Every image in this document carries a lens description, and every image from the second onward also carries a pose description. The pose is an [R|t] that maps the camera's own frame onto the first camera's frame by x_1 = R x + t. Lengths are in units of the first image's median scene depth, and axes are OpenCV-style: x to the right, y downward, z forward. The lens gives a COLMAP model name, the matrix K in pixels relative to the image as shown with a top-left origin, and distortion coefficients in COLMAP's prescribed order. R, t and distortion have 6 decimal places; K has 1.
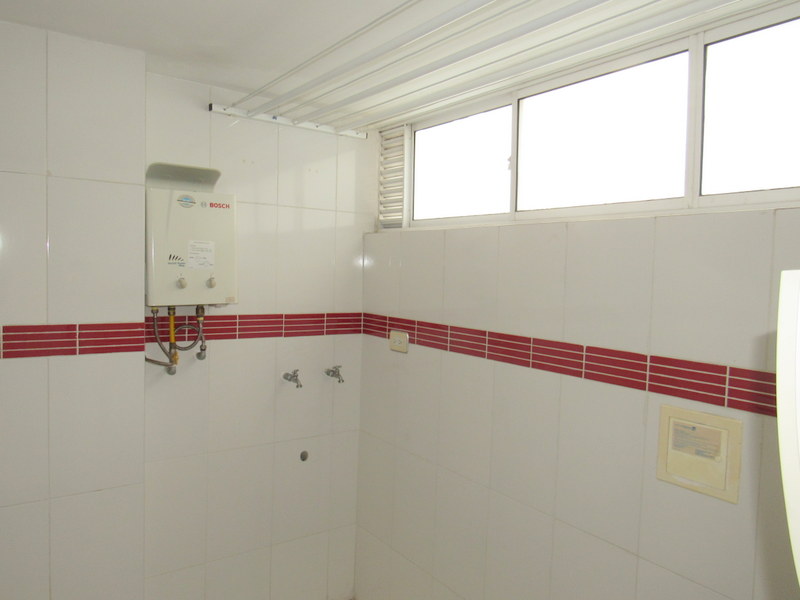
lens RADIAL K [[577.6, 0, 407.0], [0, 577.6, 297.4], [0, 0, 1]] dist [-0.028614, 0.012840]
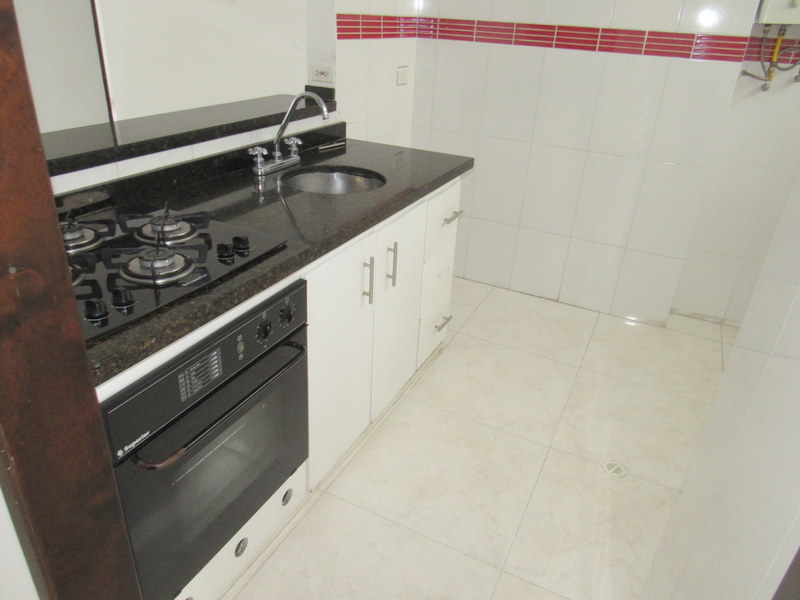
lens RADIAL K [[577.6, 0, 400.1], [0, 577.6, 302.3], [0, 0, 1]] dist [-0.028614, 0.012840]
pose [[0.462276, 0.382213, -0.800134, 0.355334], [-0.075363, 0.916006, 0.394023, 0.125222], [0.883528, -0.121847, 0.452252, -0.256389]]
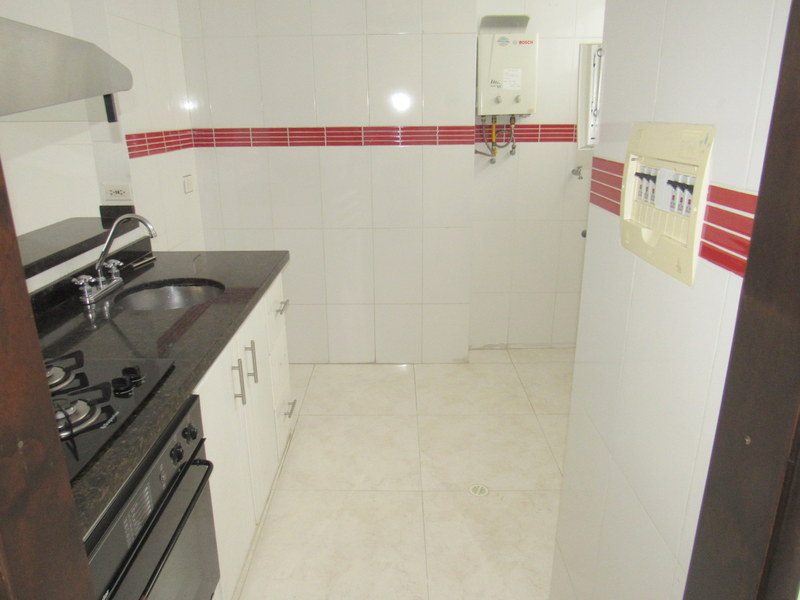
lens RADIAL K [[577.6, 0, 401.9], [0, 577.6, 299.2], [0, 0, 1]] dist [-0.028614, 0.012840]
pose [[0.808939, 0.138264, -0.571403, 0.320229], [0.009538, 0.968736, 0.247911, 0.099797], [0.587815, -0.205995, 0.782329, -0.415800]]
